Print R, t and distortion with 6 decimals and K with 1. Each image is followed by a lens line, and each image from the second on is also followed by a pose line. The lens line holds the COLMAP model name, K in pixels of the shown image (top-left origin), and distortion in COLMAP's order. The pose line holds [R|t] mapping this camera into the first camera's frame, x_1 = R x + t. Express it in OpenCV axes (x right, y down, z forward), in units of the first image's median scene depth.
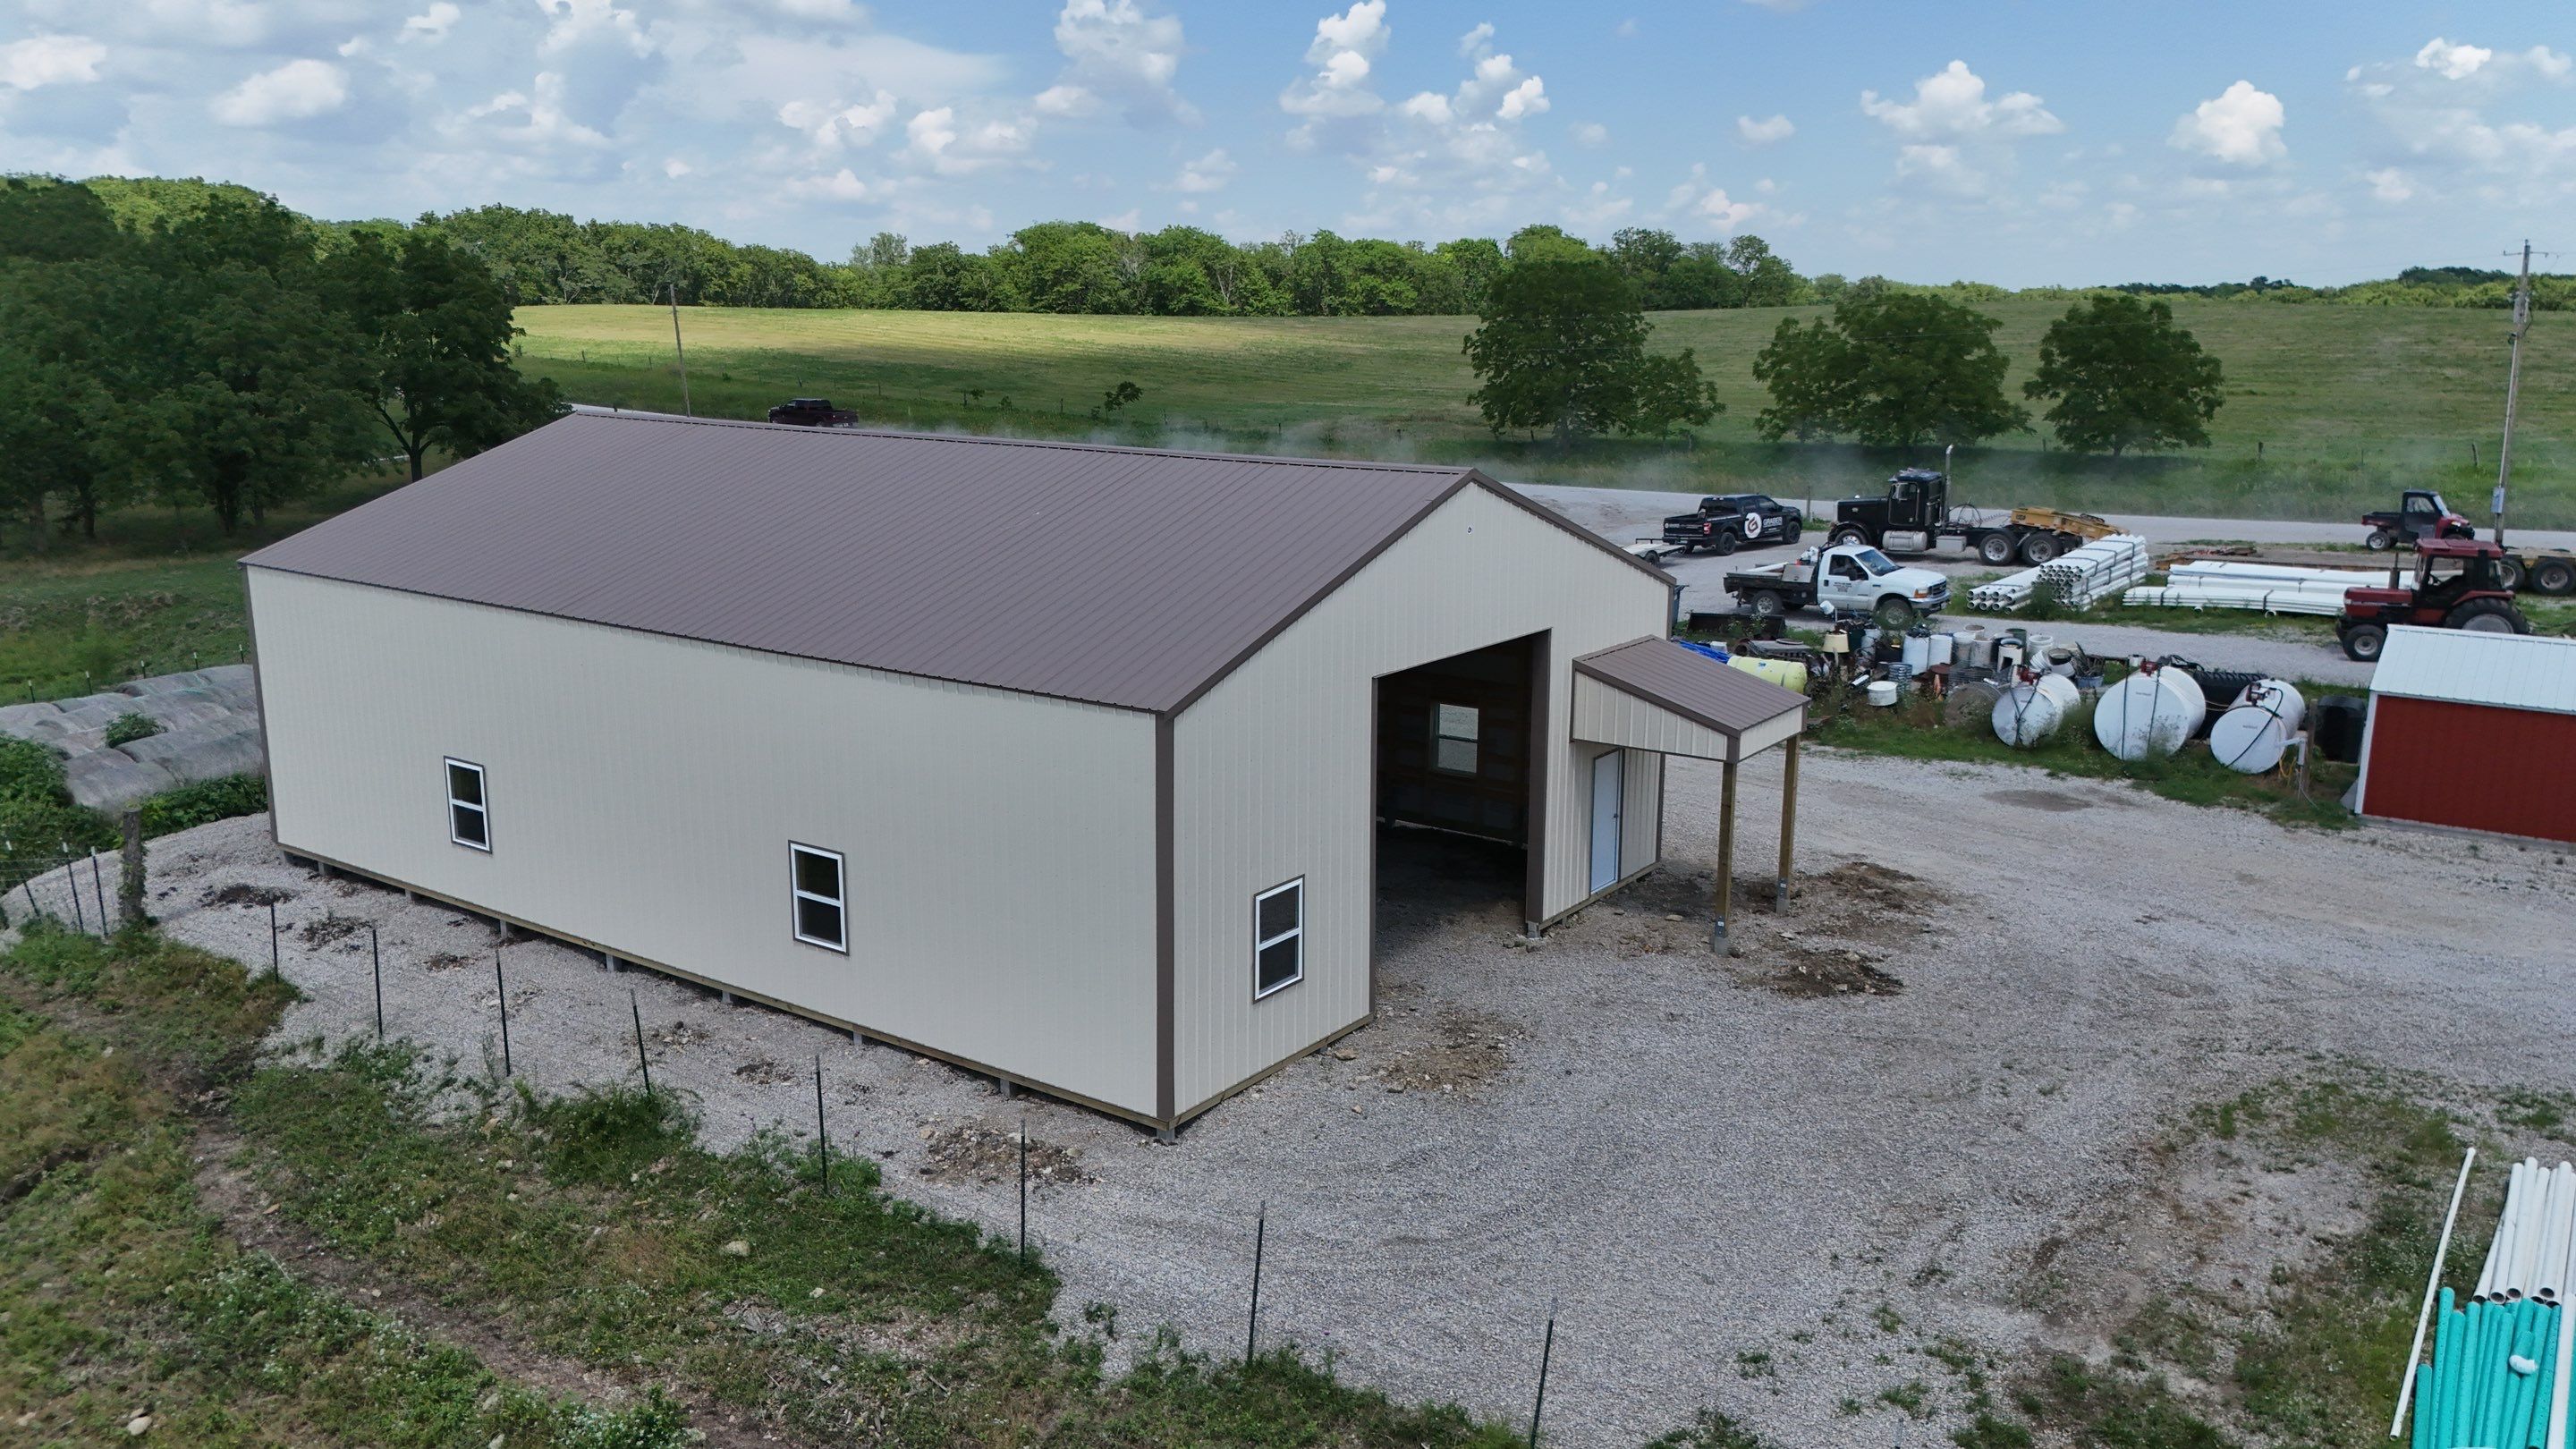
lens RADIAL K [[2034.3, 0, 1280.4], [0, 2034.3, 719.5], [0, 0, 1]] dist [0.005327, -0.000399]
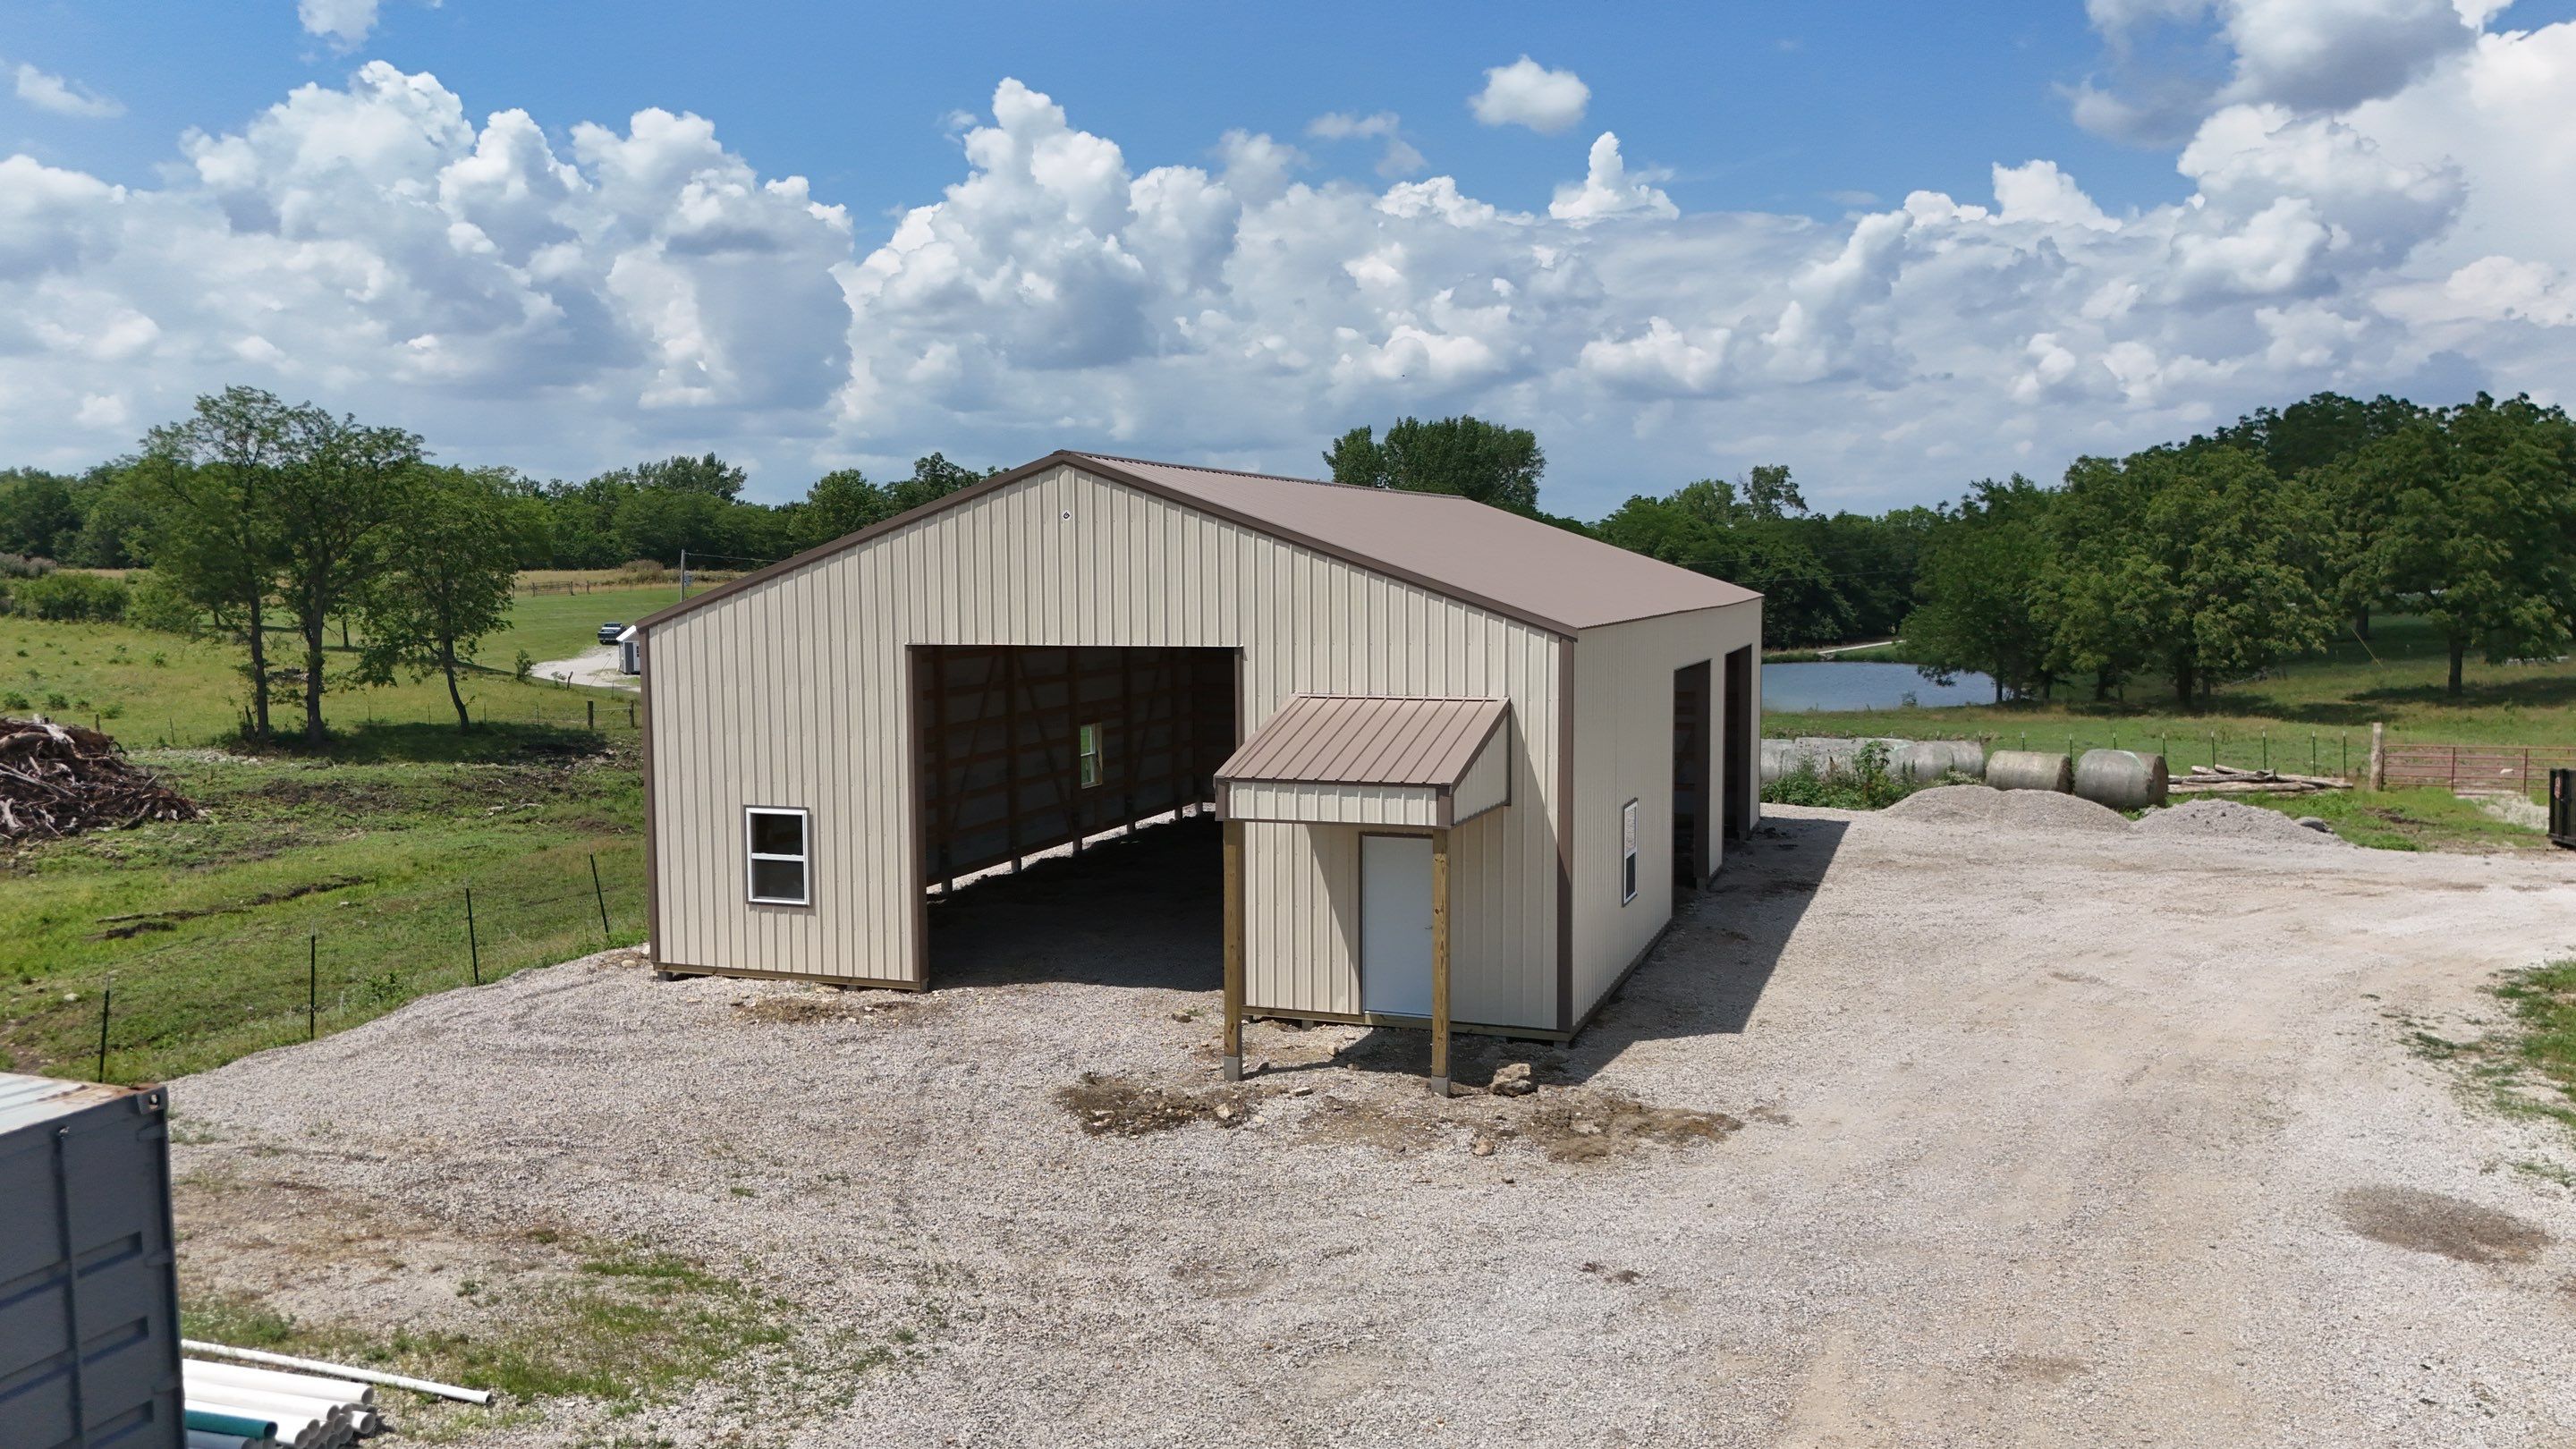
lens RADIAL K [[2034.3, 0, 1282.0], [0, 2034.3, 731.9], [0, 0, 1]] dist [0.005327, -0.000399]
pose [[0.249475, 0.083472, -0.964777, 1.073426], [-0.192896, 0.980596, 0.034961, -0.049379], [0.948975, 0.177380, 0.260736, 0.898511]]
